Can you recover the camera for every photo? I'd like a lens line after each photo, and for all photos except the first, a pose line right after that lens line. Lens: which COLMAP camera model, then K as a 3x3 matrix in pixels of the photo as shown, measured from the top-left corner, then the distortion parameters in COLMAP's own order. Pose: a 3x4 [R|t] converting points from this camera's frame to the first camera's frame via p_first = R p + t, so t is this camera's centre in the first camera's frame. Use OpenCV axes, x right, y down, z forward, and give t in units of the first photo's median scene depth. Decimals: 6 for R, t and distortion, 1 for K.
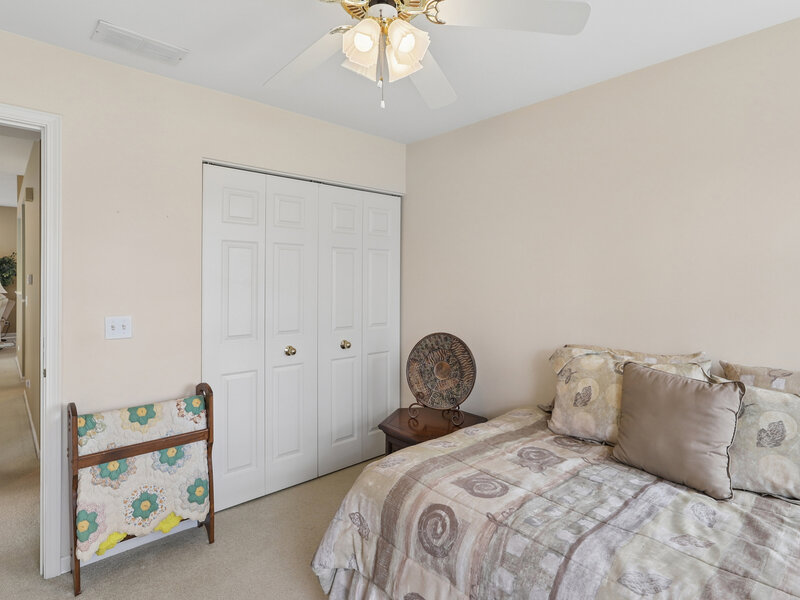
lens RADIAL K [[437.1, 0, 400.0], [0, 437.1, 300.0], [0, 0, 1]] dist [-0.000927, 0.000901]
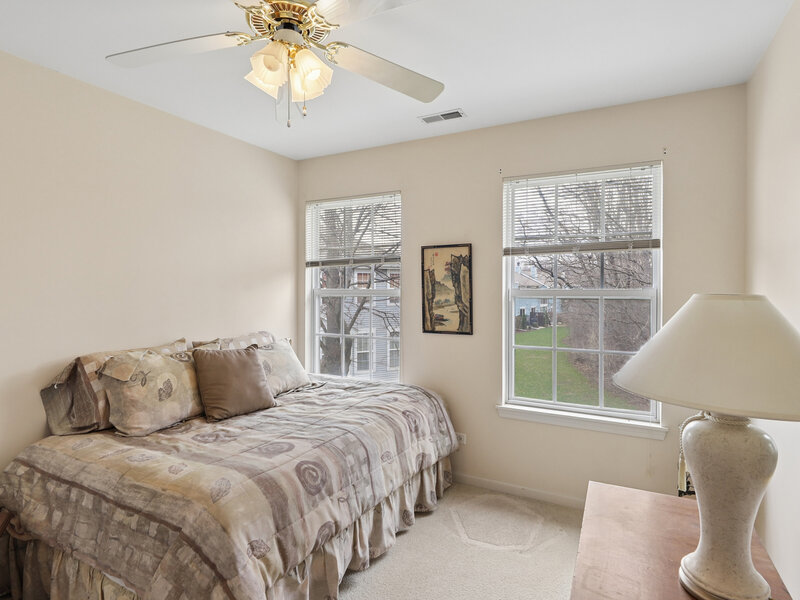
lens RADIAL K [[437.1, 0, 400.0], [0, 437.1, 300.0], [0, 0, 1]] dist [-0.000927, 0.000901]
pose [[-0.334017, -0.035526, 0.941897, -1.050098], [0.030389, 0.998364, 0.048432, -0.061674], [-0.942077, 0.044800, -0.332391, 0.977042]]
